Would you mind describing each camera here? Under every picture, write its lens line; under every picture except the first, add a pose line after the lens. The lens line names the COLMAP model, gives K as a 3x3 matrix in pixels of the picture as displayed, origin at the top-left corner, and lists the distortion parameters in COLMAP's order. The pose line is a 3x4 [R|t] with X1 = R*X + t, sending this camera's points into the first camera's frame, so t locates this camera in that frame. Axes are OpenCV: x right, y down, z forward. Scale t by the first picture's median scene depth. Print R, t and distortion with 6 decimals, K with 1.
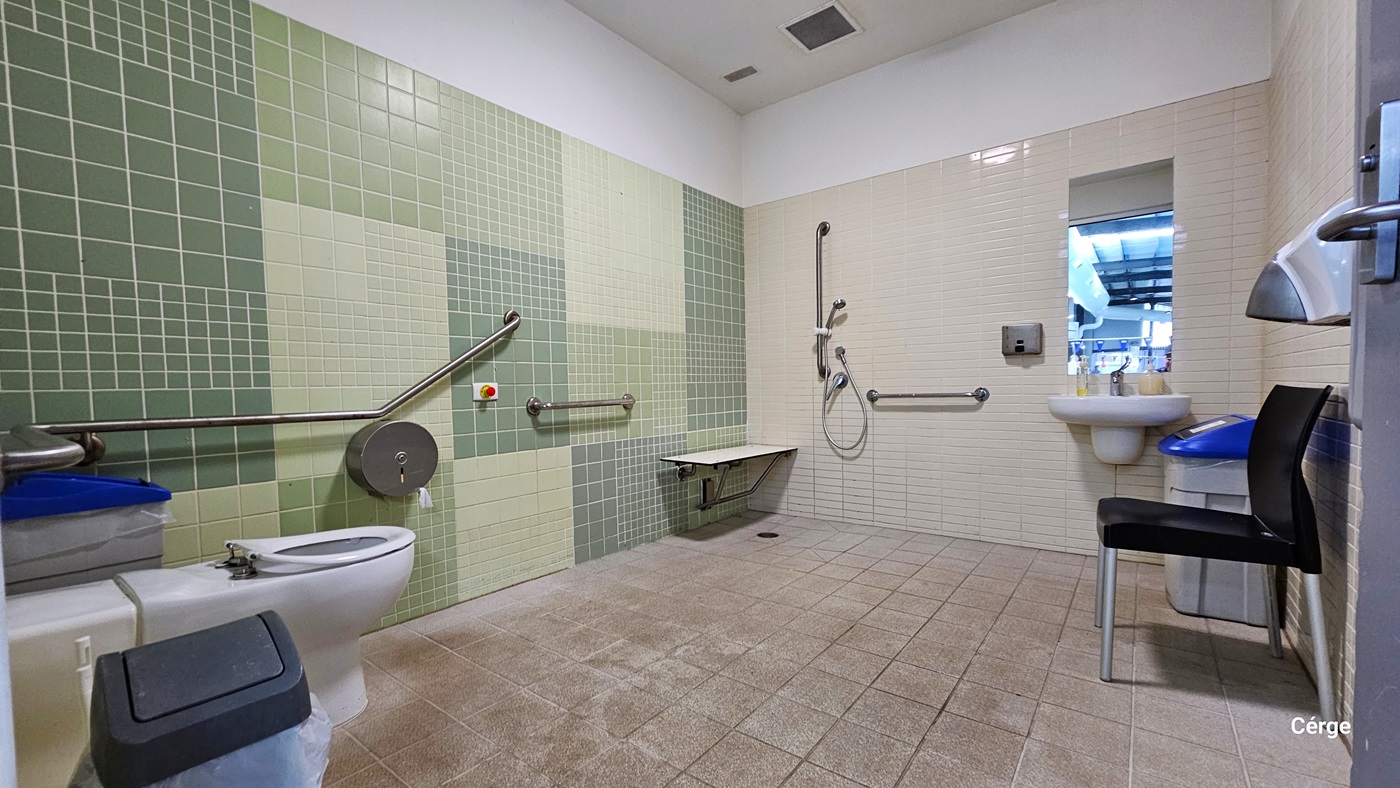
lens RADIAL K [[578.2, 0, 697.6], [0, 578.2, 394.4], [0, 0, 1]] dist [-0.002453, -0.001620]
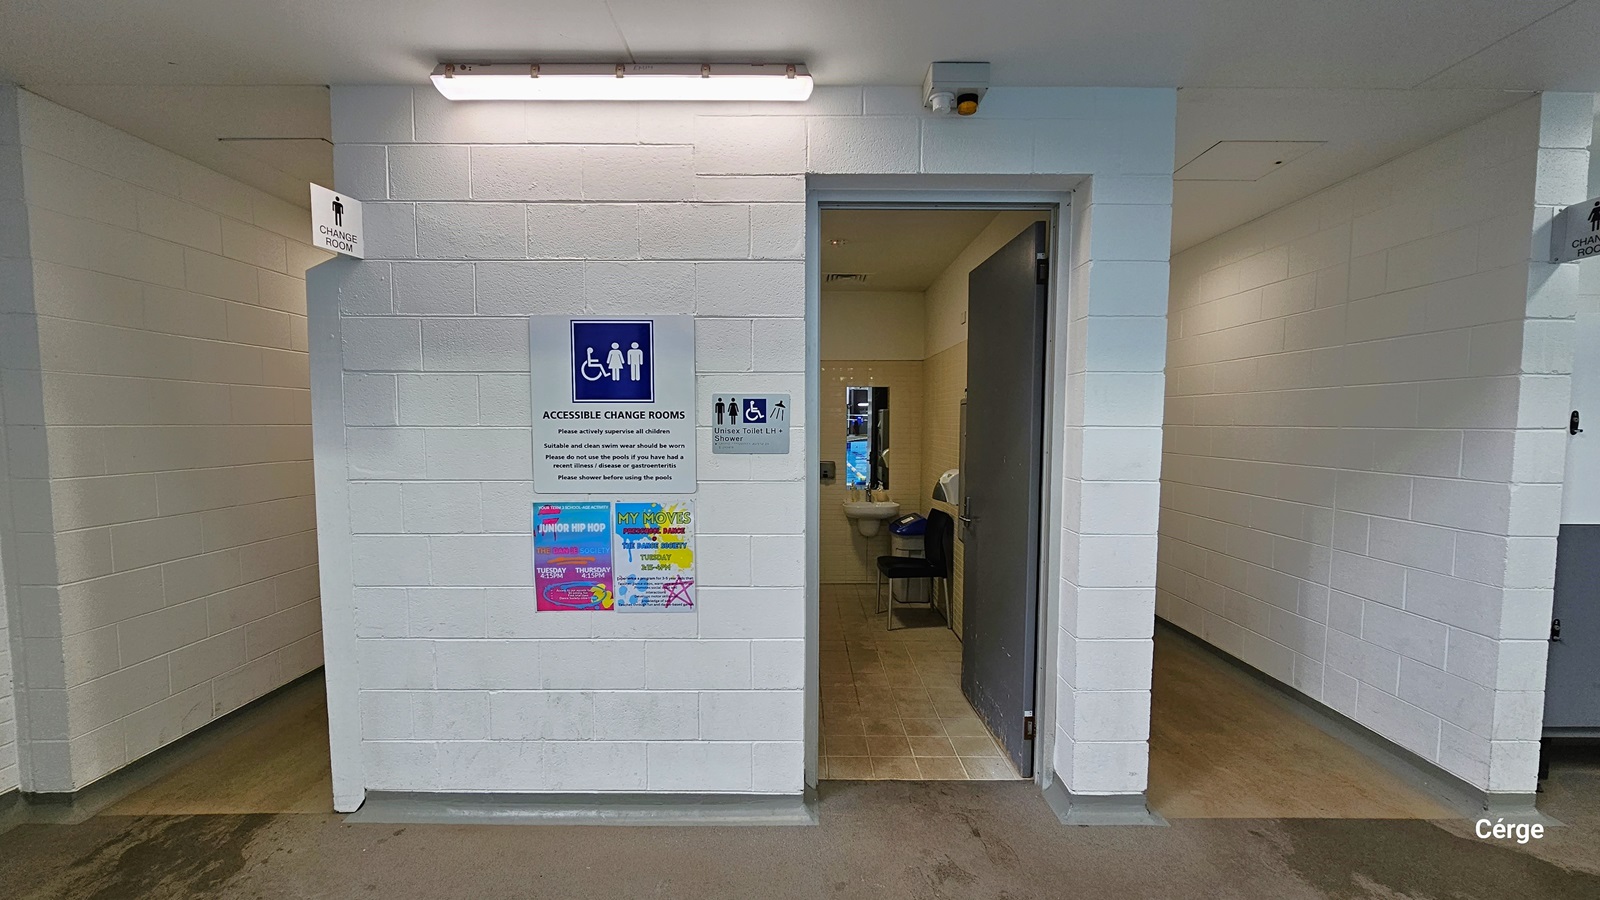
lens RADIAL K [[655.7, 0, 800.8], [0, 655.7, 453.9], [0, 0, 1]] dist [-0.005595, 0.001700]
pose [[0.787407, -0.005484, 0.616409, -1.141704], [-0.012295, 0.999622, 0.024599, -0.290515], [-0.616310, -0.026948, 0.787042, -0.845300]]
